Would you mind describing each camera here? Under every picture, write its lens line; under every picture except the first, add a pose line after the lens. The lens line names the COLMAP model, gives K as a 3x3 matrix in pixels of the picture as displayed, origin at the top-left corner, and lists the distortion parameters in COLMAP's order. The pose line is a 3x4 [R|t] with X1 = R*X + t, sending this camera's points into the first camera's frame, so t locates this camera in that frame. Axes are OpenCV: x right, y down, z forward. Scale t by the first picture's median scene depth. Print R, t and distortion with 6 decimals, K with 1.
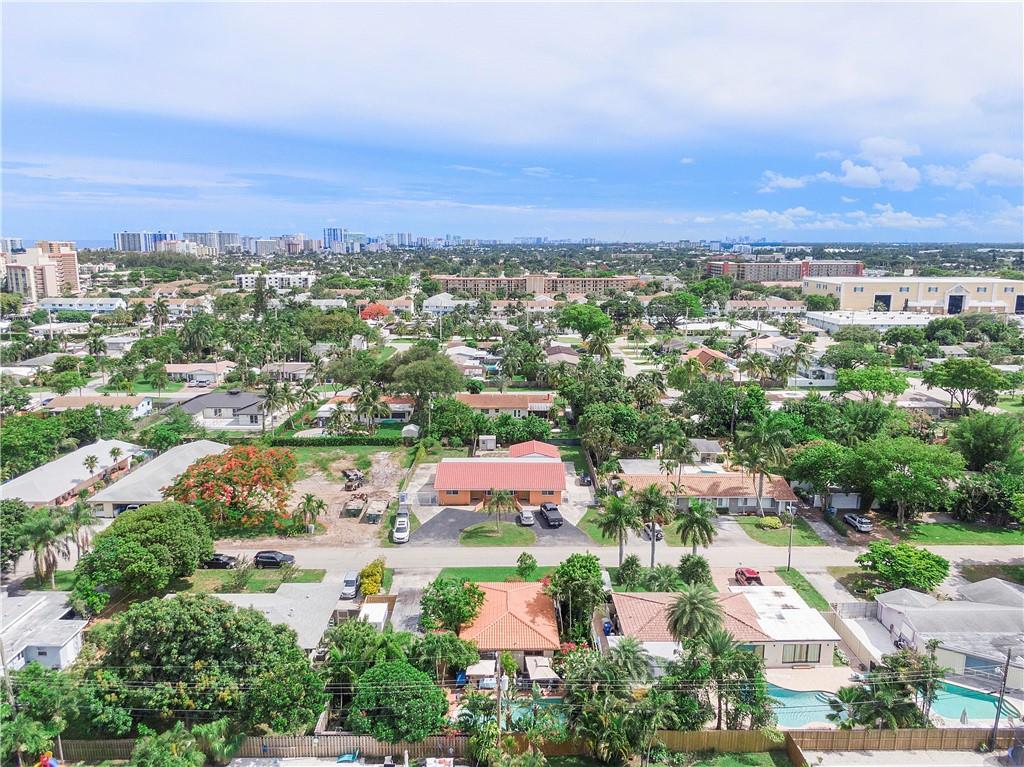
lens RADIAL K [[713.7, 0, 509.5], [0, 713.7, 379.7], [0, 0, 1]] dist [0.018040, -0.017686]
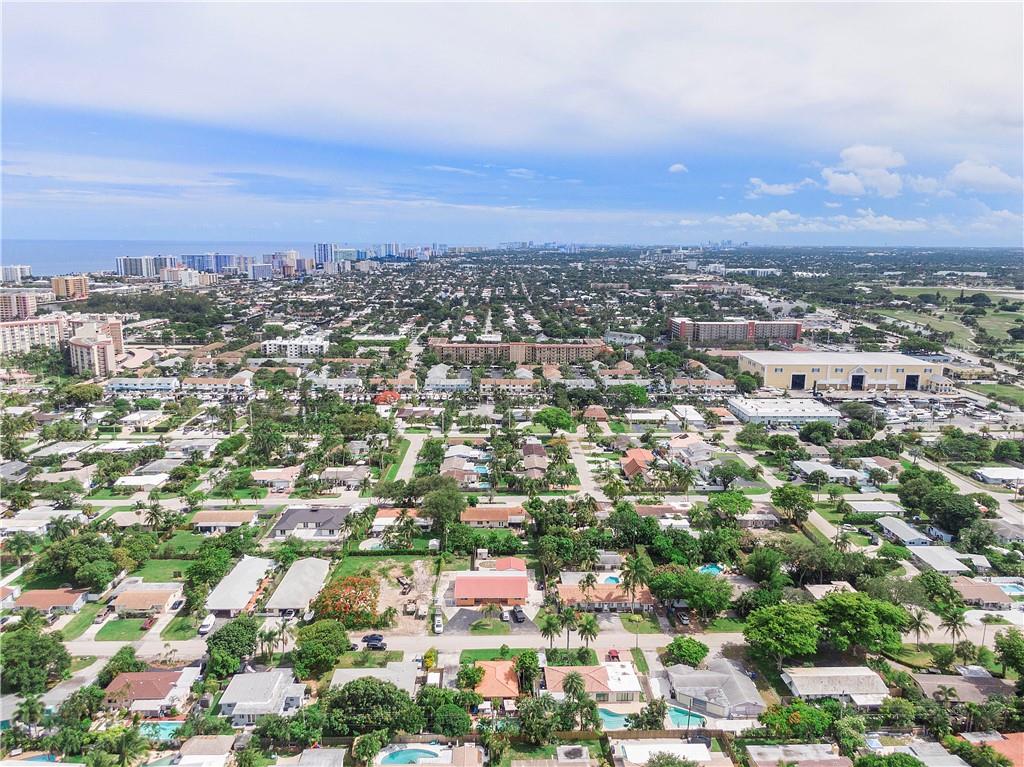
lens RADIAL K [[713.7, 0, 515.0], [0, 713.7, 386.8], [0, 0, 1]] dist [0.018040, -0.017686]
pose [[0.999565, 0.005597, 0.028958, -0.007432], [-0.005893, 0.999931, 0.010133, -0.357389], [-0.028899, -0.010299, 0.999529, -0.718641]]
